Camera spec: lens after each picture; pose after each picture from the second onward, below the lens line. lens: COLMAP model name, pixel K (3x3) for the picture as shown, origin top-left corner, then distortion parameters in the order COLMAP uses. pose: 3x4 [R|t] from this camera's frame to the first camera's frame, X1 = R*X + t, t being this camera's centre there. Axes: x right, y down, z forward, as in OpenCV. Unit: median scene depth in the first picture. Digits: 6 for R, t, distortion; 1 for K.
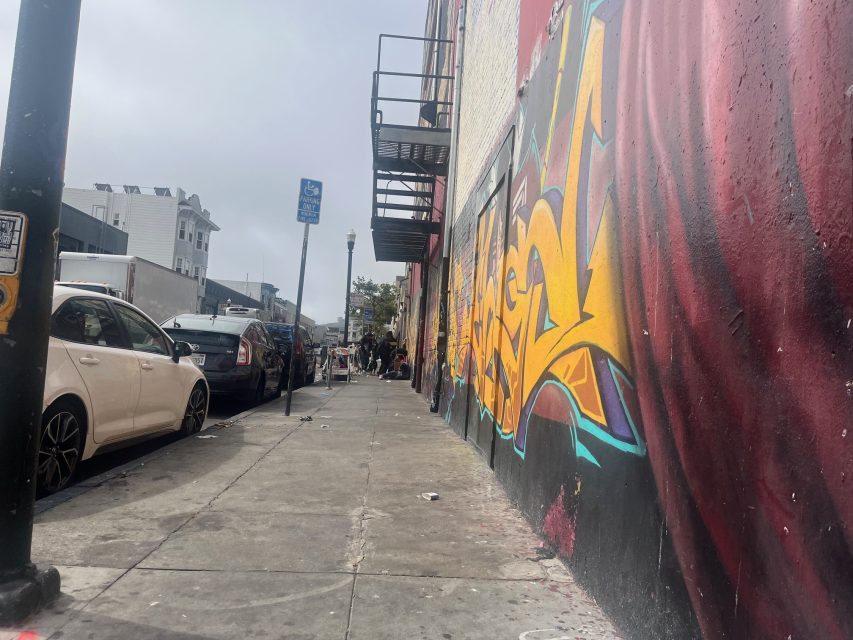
lens RADIAL K [[653.9, 0, 426.5], [0, 653.9, 320.0], [0, 0, 1]] dist [0.062751, -0.005929]
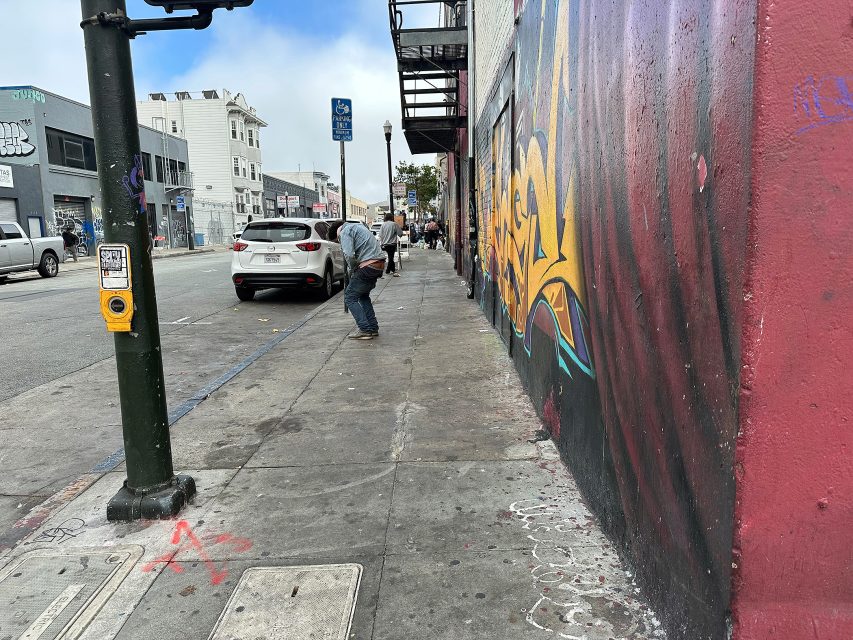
lens RADIAL K [[588.0, 0, 414.9], [0, 588.0, 321.1], [0, 0, 1]] dist [0.229435, -0.253817]
pose [[0.991867, -0.077061, -0.101296, 0.061330], [0.095470, 0.976793, 0.191730, -0.110821], [0.084171, -0.199841, 0.976206, -0.124562]]
